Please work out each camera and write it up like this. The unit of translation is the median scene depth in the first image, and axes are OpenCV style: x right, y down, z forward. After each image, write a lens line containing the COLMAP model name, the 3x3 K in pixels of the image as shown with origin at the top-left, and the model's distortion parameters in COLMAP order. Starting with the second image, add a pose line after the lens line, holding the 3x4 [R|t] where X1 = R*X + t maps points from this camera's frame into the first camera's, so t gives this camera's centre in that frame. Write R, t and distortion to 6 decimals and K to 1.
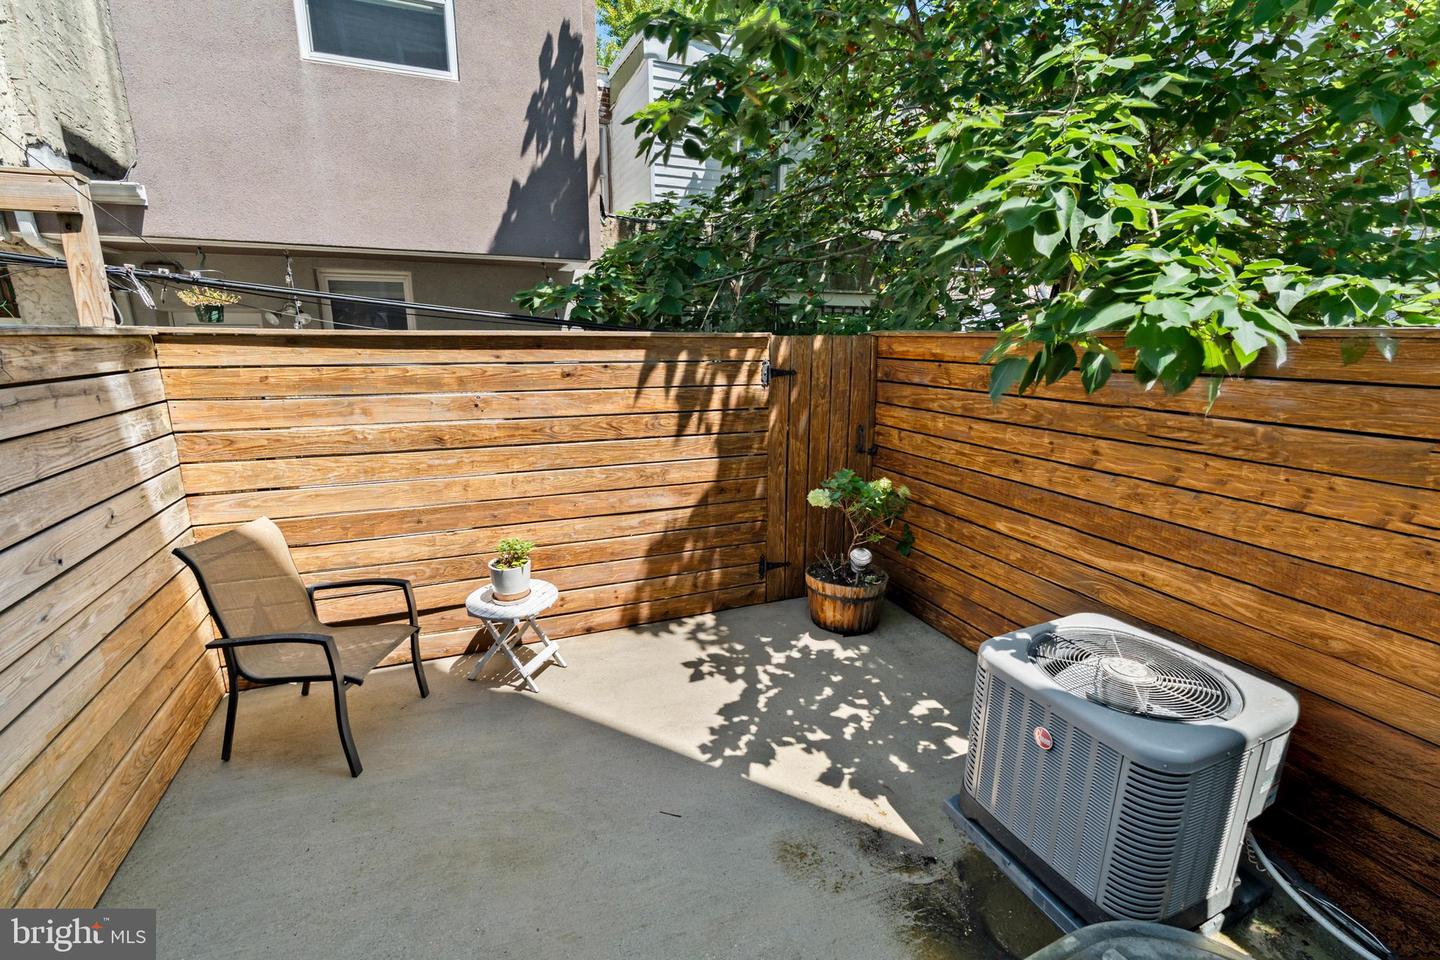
lens RADIAL K [[627.6, 0, 723.5], [0, 627.6, 483.0], [0, 0, 1]] dist [-0.002506, -0.000554]
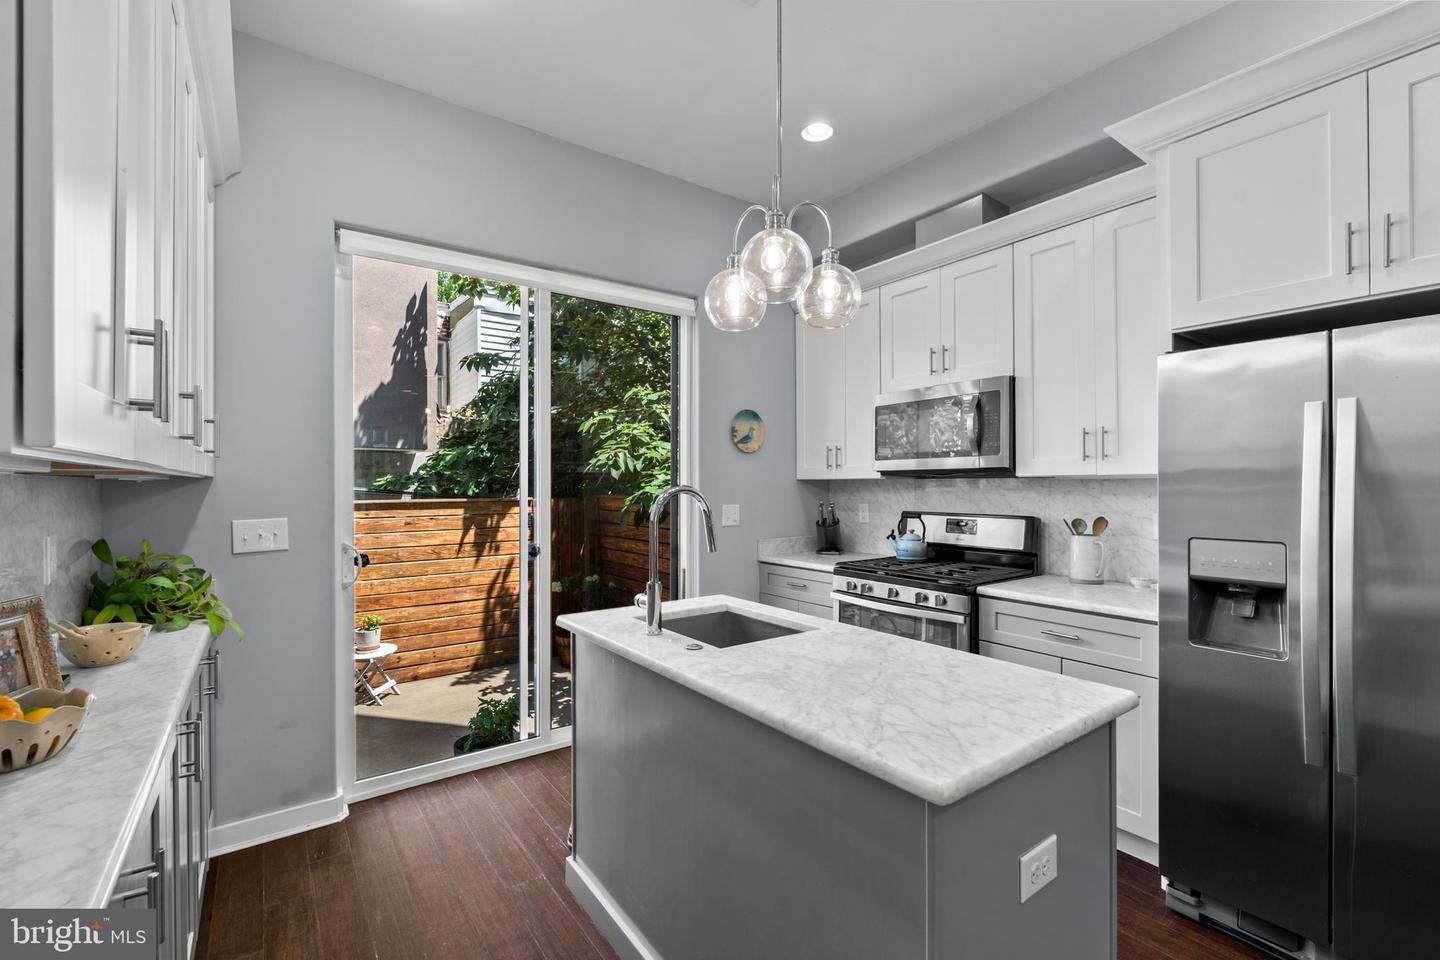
lens RADIAL K [[627.6, 0, 722.2], [0, 627.6, 481.7], [0, 0, 1]] dist [-0.002506, -0.000554]
pose [[0.973049, -0.010878, 0.230340, 0.195750], [0.064549, 0.971803, -0.226787, 0.163753], [-0.221378, 0.235543, 0.946315, -0.856030]]
